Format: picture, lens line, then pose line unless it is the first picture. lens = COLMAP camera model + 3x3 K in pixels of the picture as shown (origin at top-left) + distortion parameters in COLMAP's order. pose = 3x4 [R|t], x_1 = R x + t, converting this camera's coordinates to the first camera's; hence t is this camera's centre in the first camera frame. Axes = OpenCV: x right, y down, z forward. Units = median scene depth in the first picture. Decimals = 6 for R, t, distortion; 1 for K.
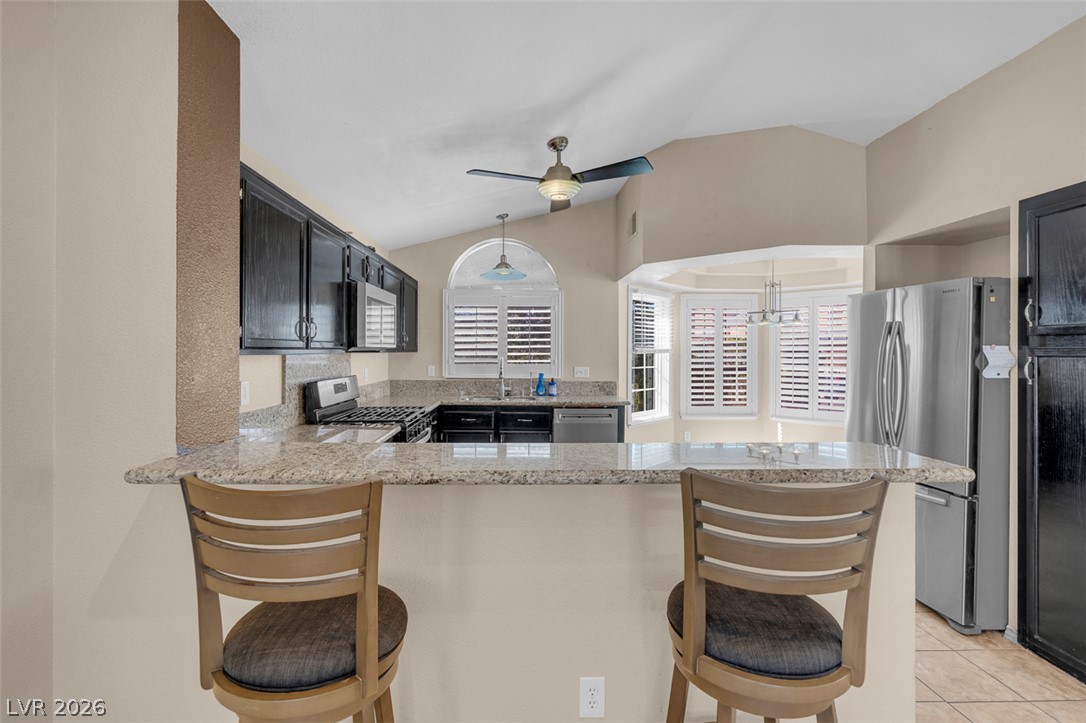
lens RADIAL K [[493.9, 0, 533.6], [0, 493.9, 354.4], [0, 0, 1]] dist [0.001287, 0.000270]
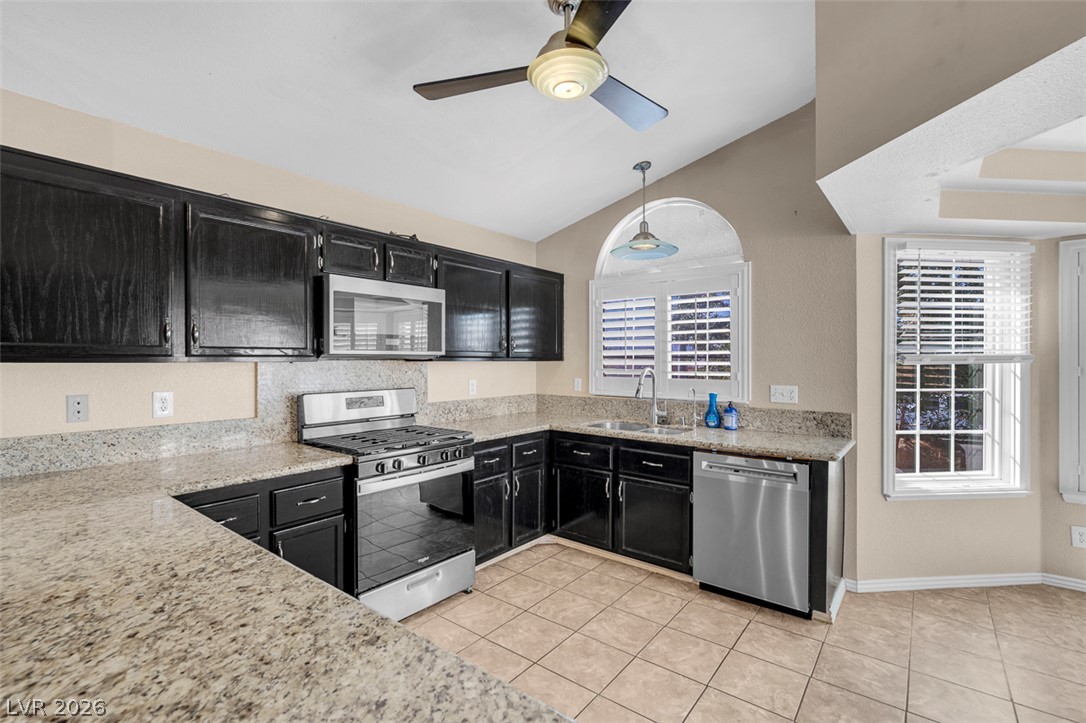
lens RADIAL K [[493.9, 0, 538.1], [0, 493.9, 360.4], [0, 0, 1]] dist [0.001287, 0.000270]
pose [[0.763578, -0.002718, -0.645710, 0.259611], [-0.004004, 0.999952, -0.008944, 0.001678], [0.645703, 0.009415, 0.763531, 0.352543]]
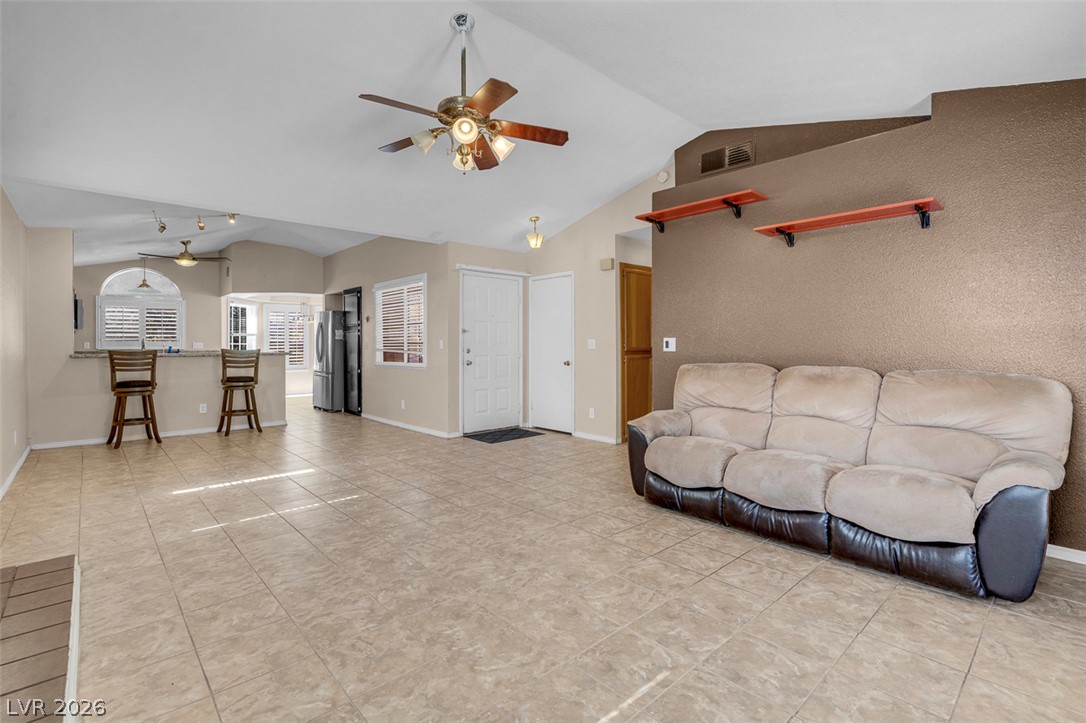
lens RADIAL K [[493.9, 0, 539.1], [0, 493.9, 346.6], [0, 0, 1]] dist [0.001287, 0.000270]
pose [[0.759144, -0.007548, 0.650879, -0.136123], [0.010127, 0.999949, -0.000215, 0.053900], [-0.650844, 0.006755, 0.759182, -1.224763]]
